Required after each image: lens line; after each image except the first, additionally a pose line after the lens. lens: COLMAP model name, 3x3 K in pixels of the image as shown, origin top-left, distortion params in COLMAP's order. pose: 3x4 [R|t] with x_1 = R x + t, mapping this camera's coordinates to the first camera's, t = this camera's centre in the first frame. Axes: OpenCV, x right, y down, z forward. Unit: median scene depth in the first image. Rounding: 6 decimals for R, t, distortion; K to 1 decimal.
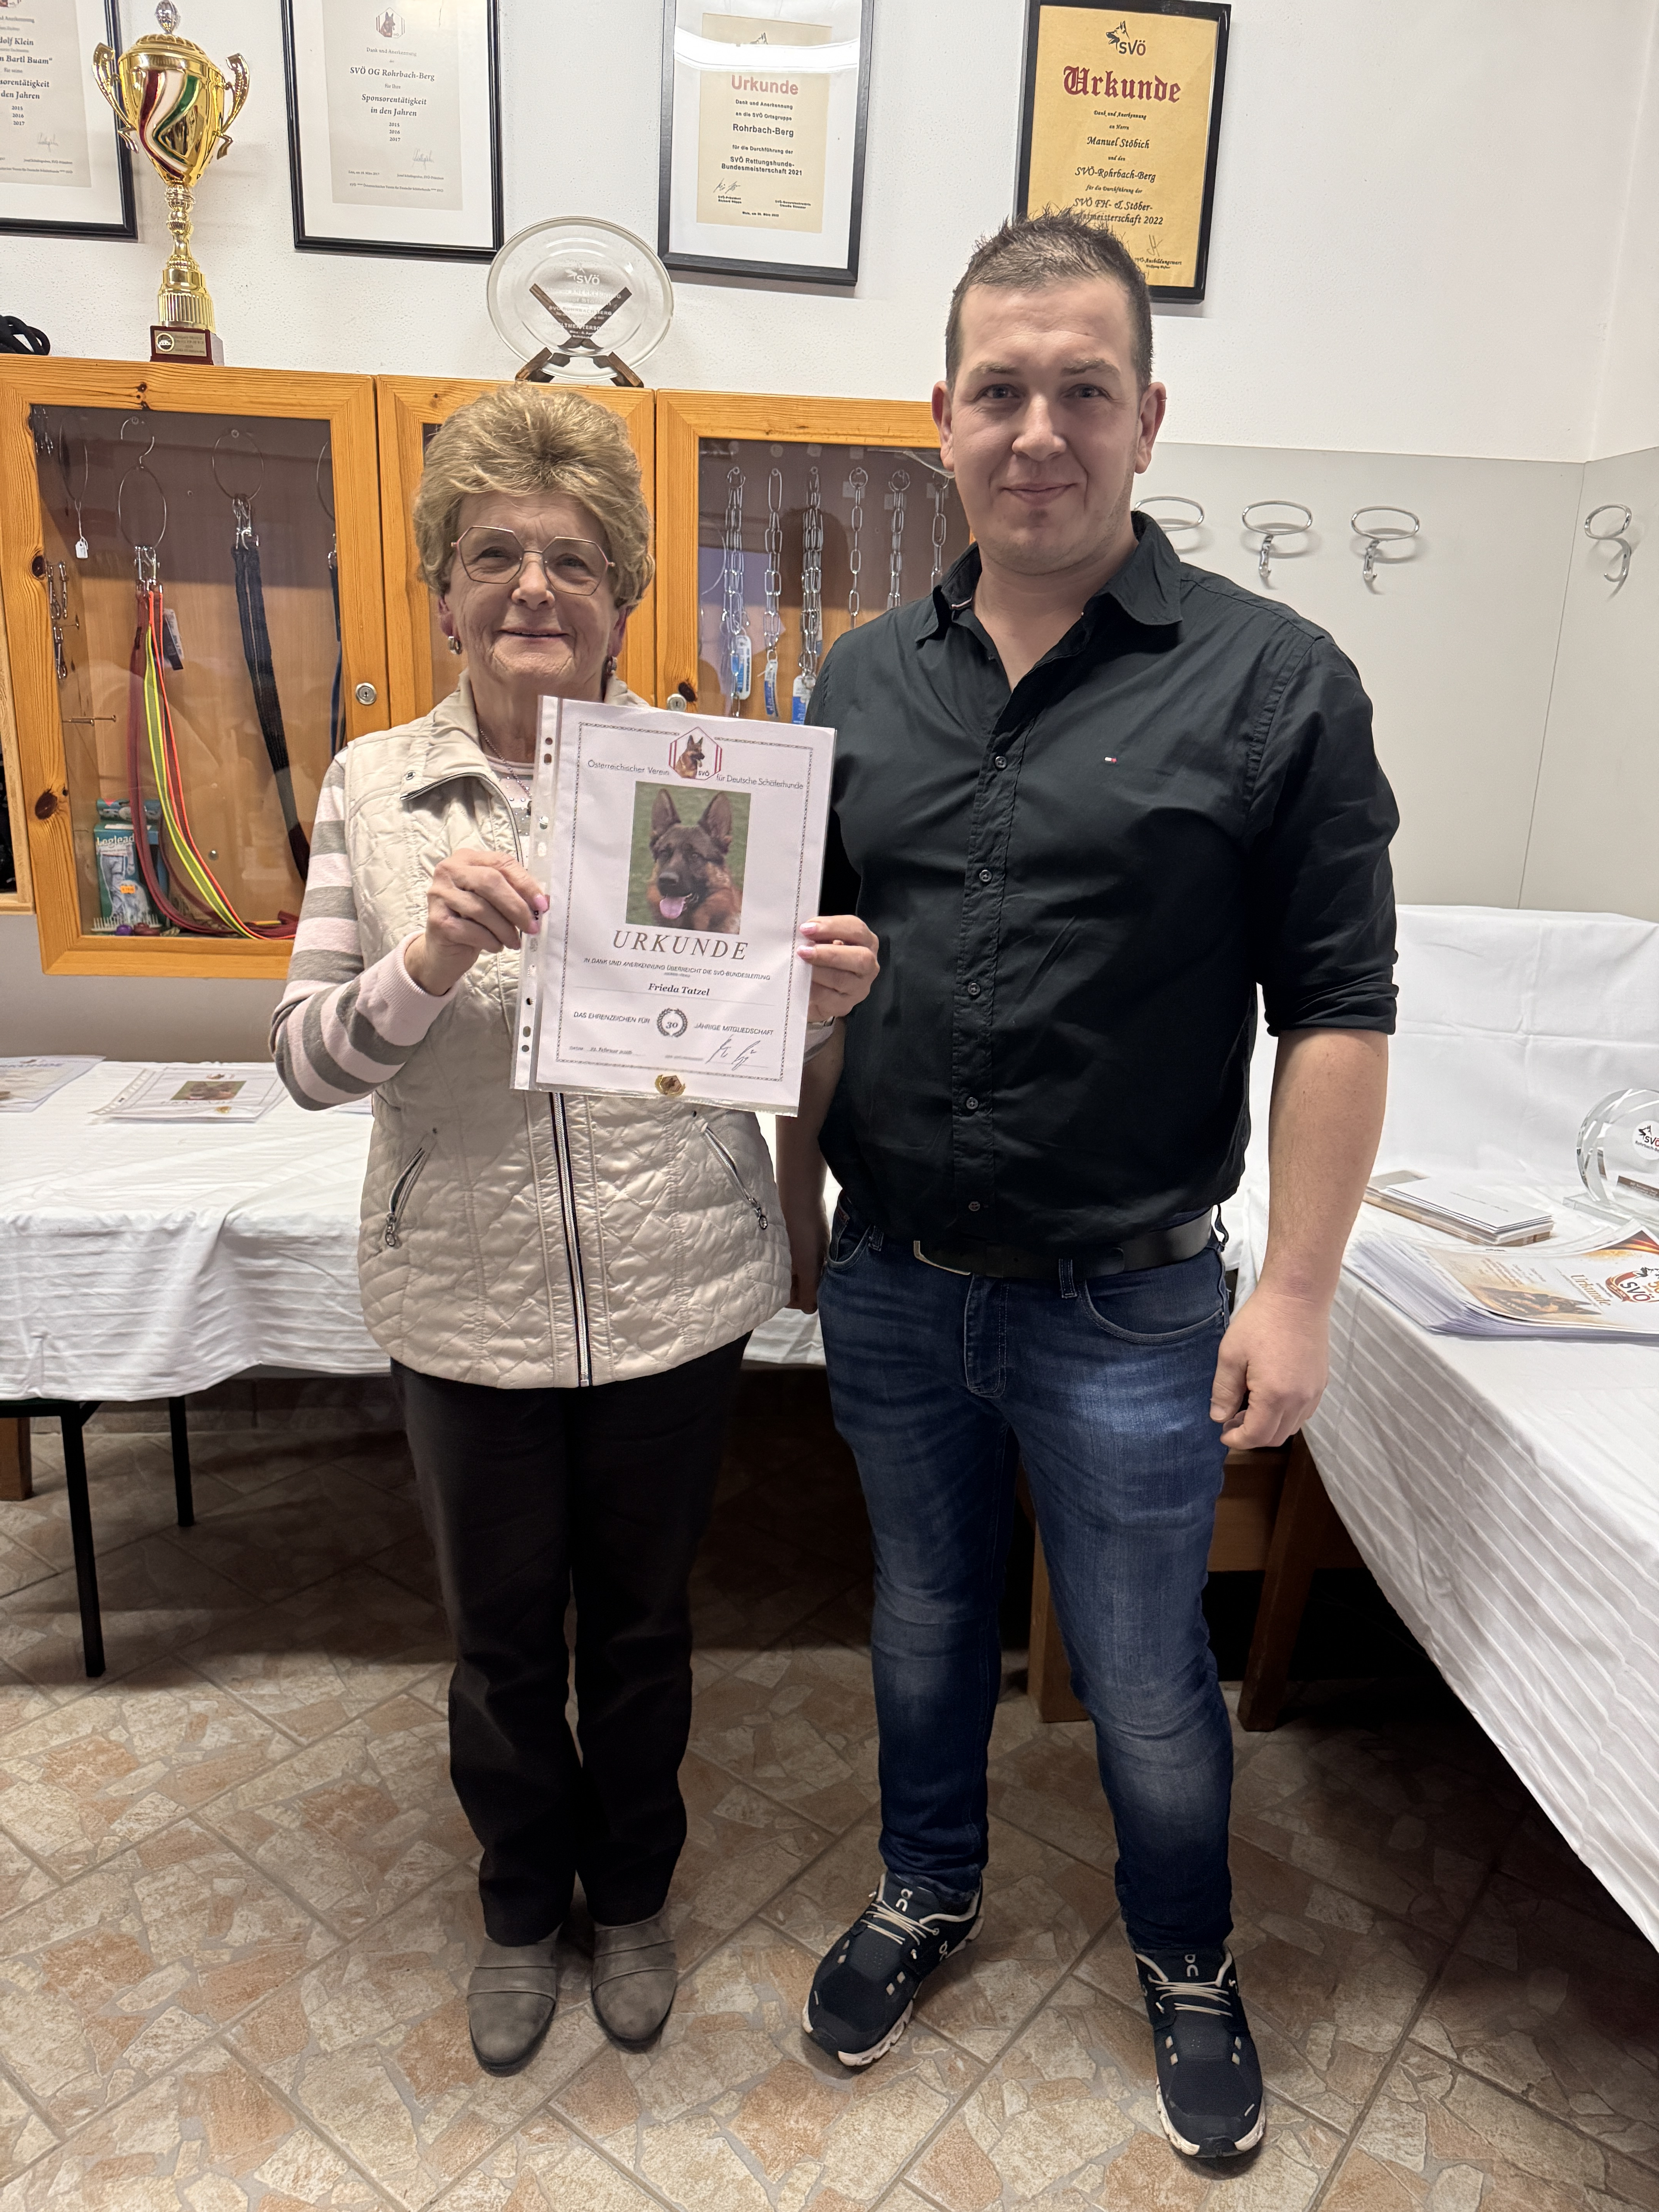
lens RADIAL K [[1578.9, 0, 834.4], [0, 1578.9, 1113.9], [0, 0, 1]] dist [0.005610, -0.007473]
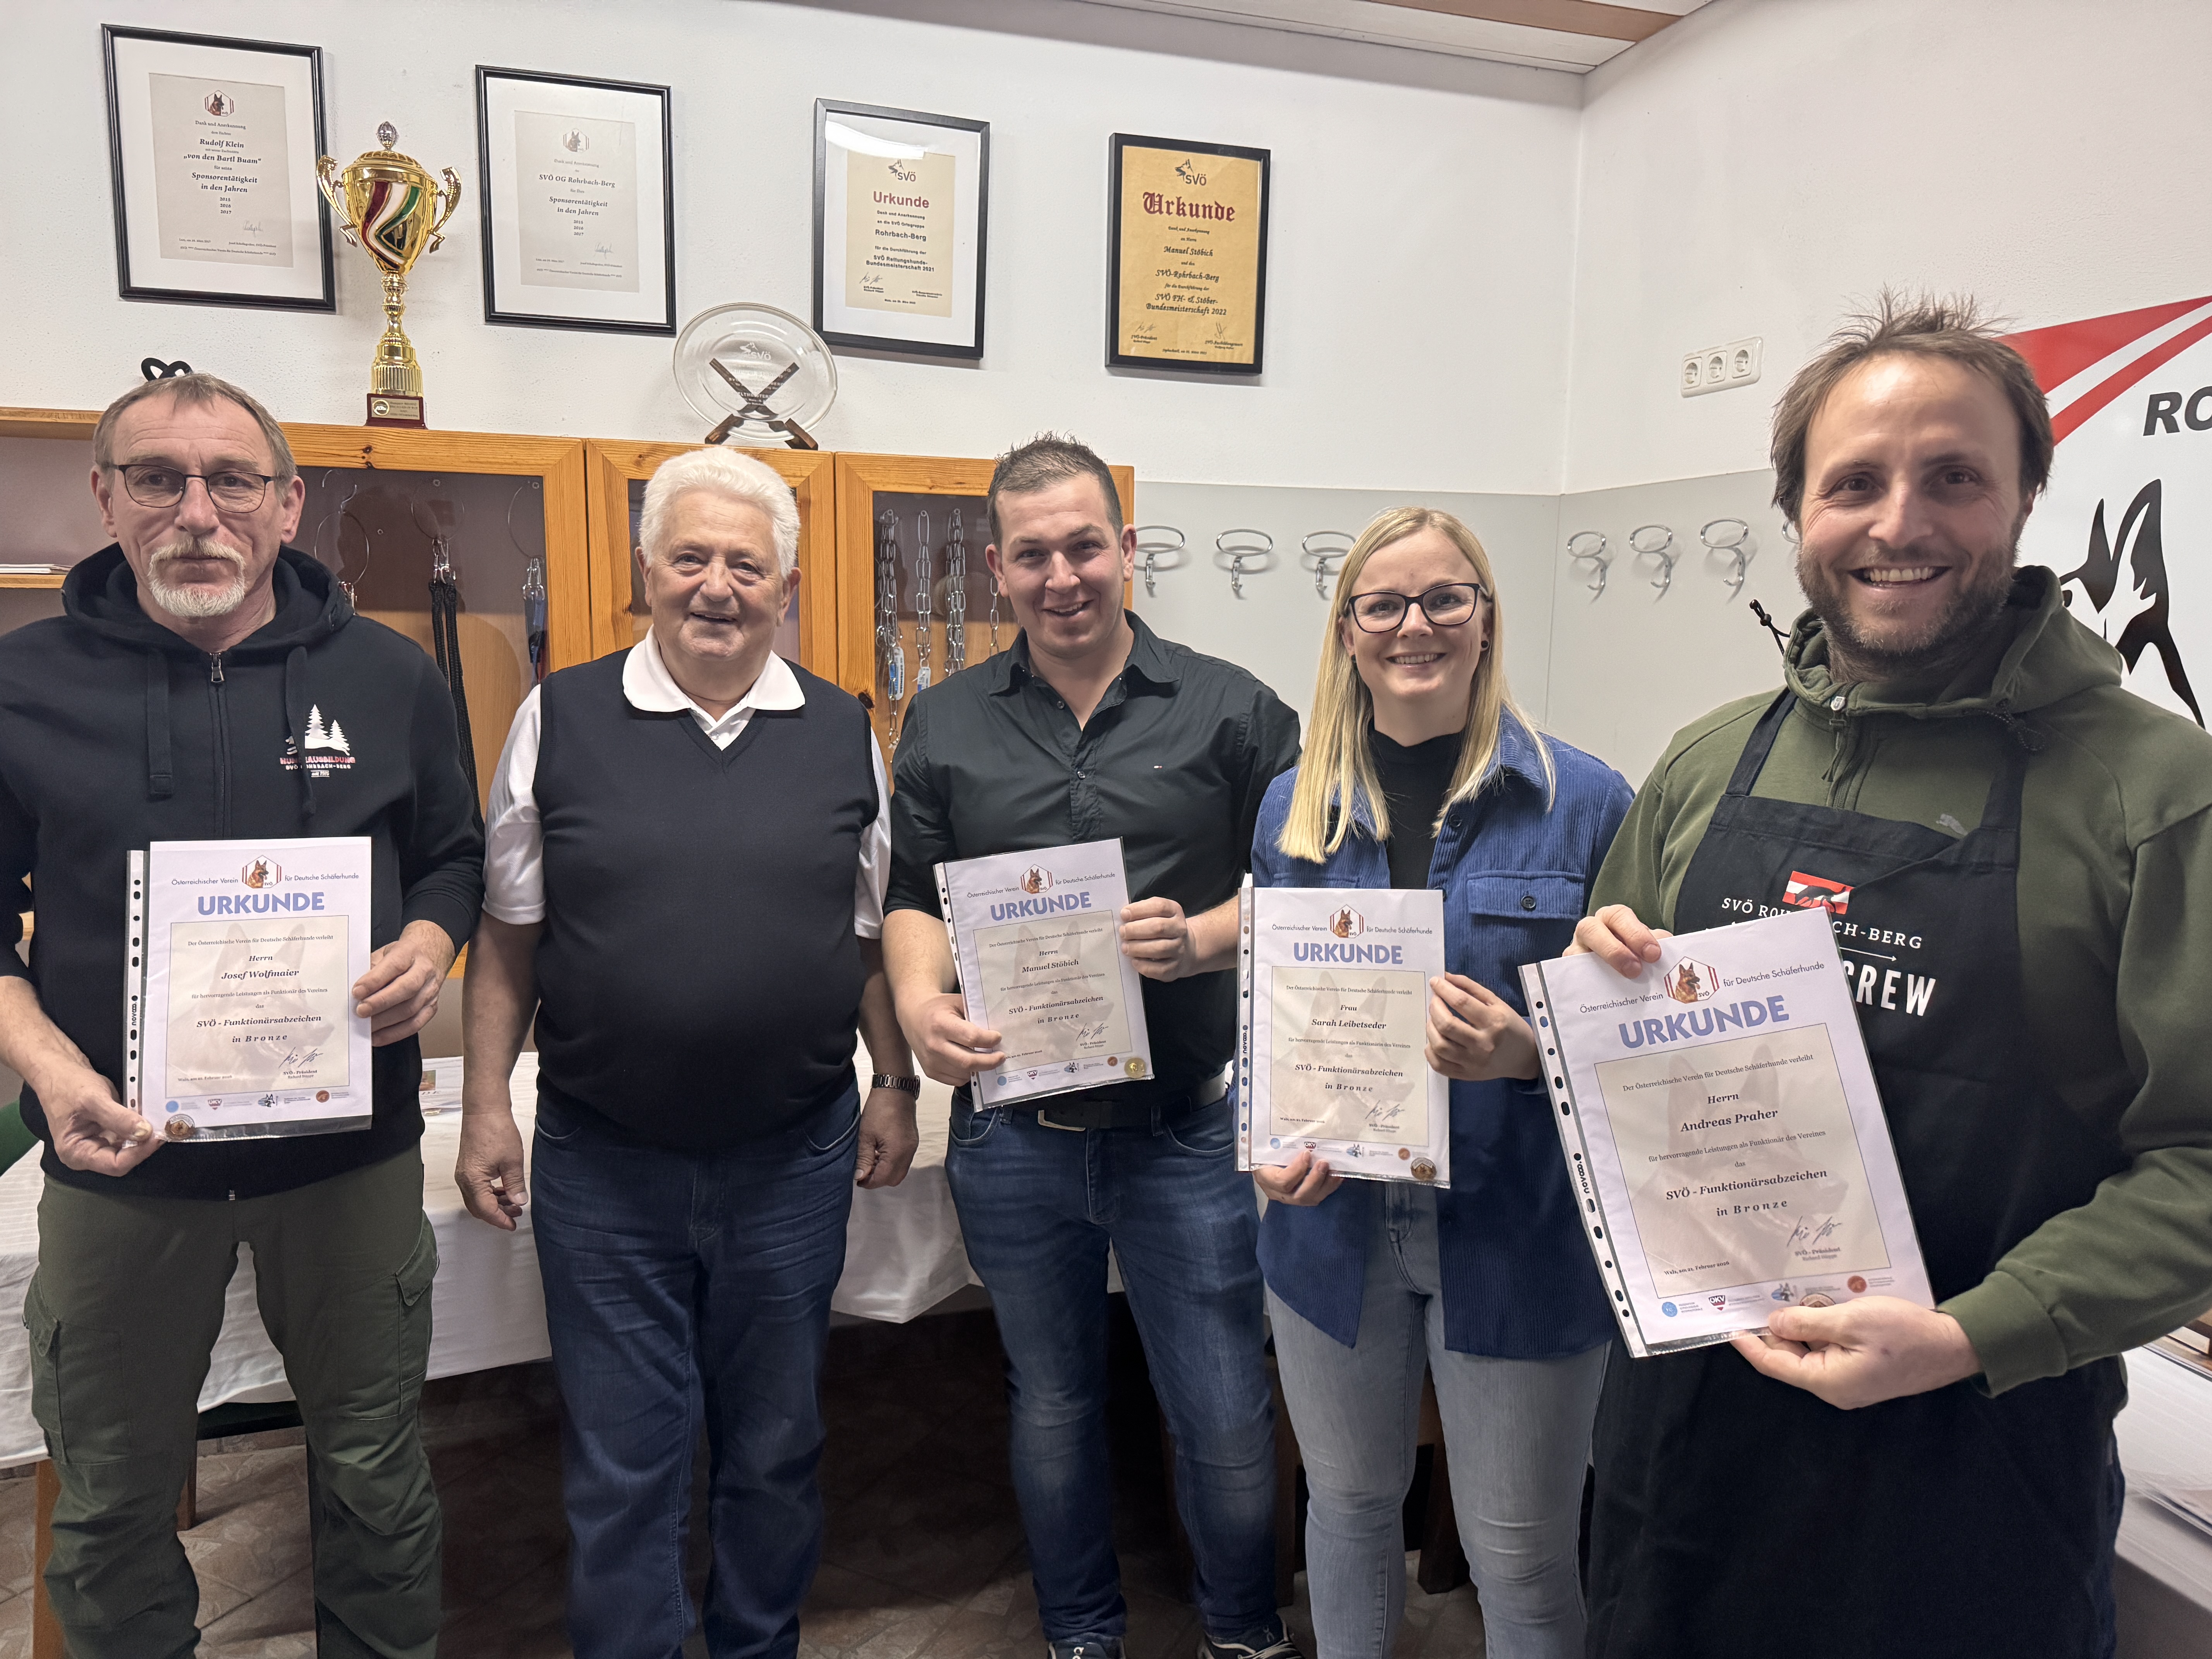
lens RADIAL K [[1581.1, 0, 1099.0], [0, 1581.1, 835.0], [0, 0, 1]] dist [0.024610, -0.027151]
pose [[0.980413, -0.043695, 0.192042, -0.159297], [0.069156, 0.989367, -0.127946, -0.016593], [-0.184409, 0.138721, 0.973011, -0.131377]]
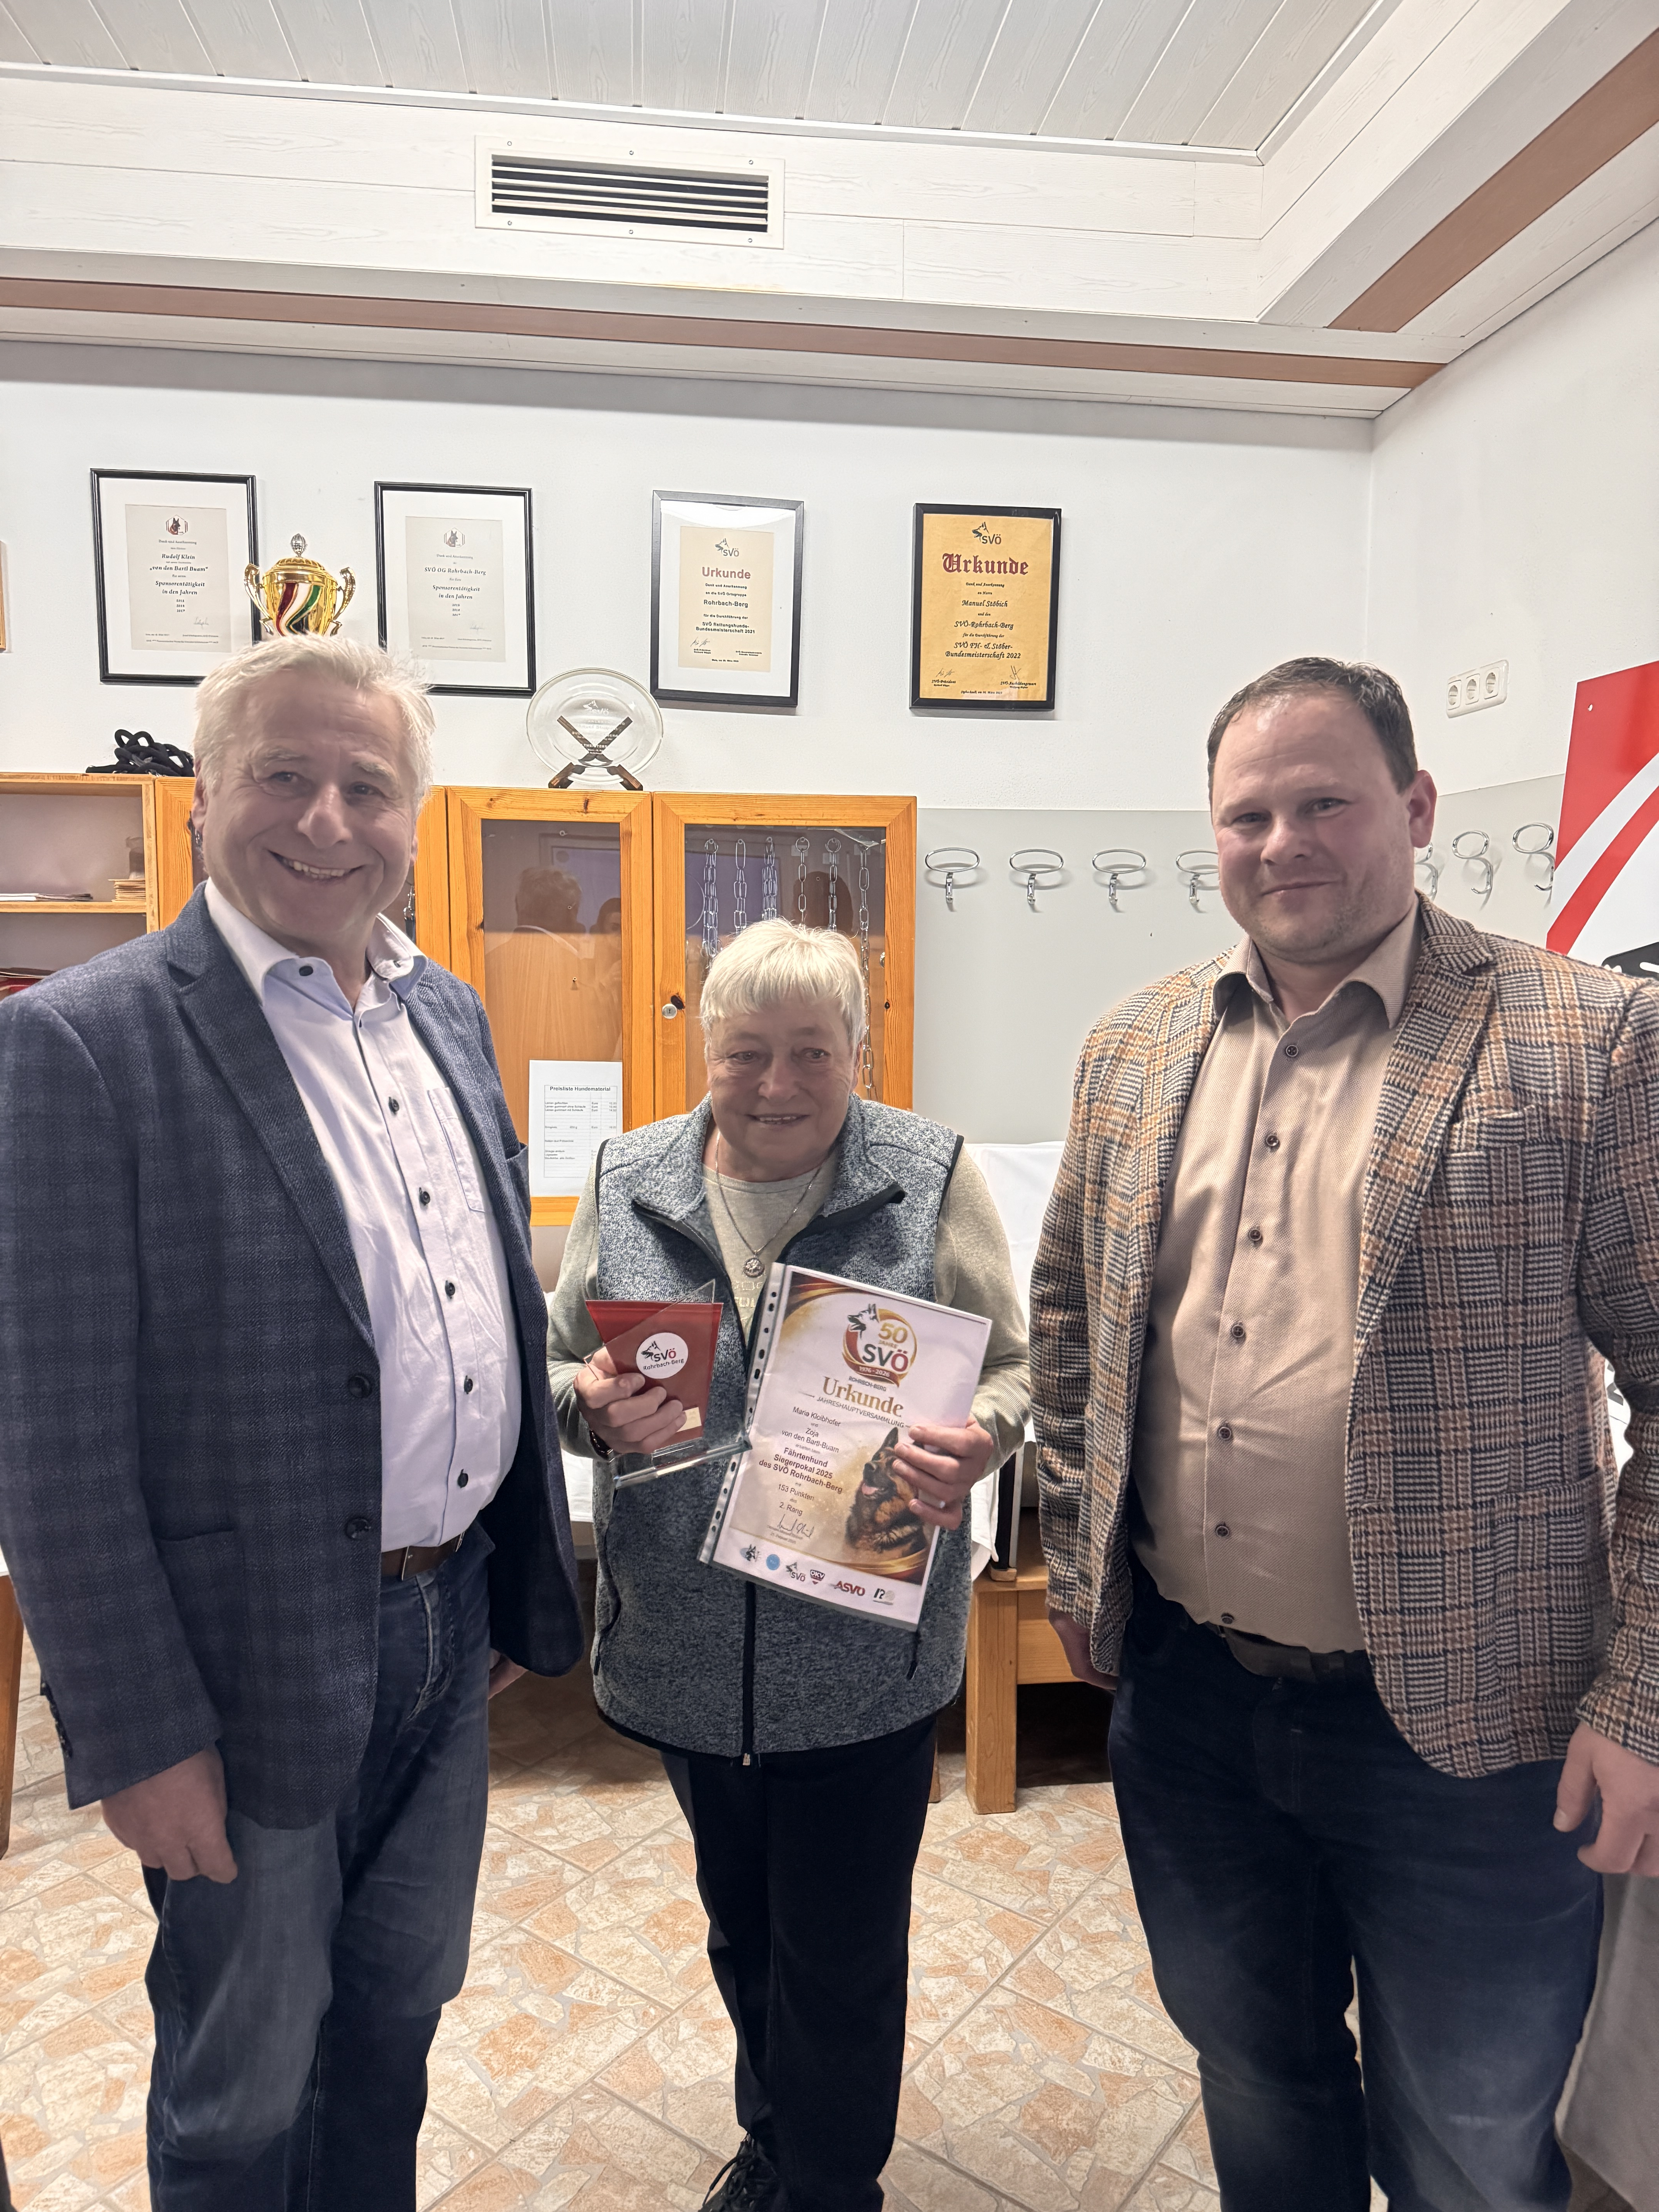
lens RADIAL K [[1570.2, 0, 827.7], [0, 1570.2, 1104.2], [0, 0, 1]] dist [0.053885, -0.055112]
pose [[0.999441, -0.027498, 0.018991, 0.005907], [0.030310, 0.985223, -0.168573, 0.043923], [-0.014075, 0.169055, 0.985506, -0.301848]]
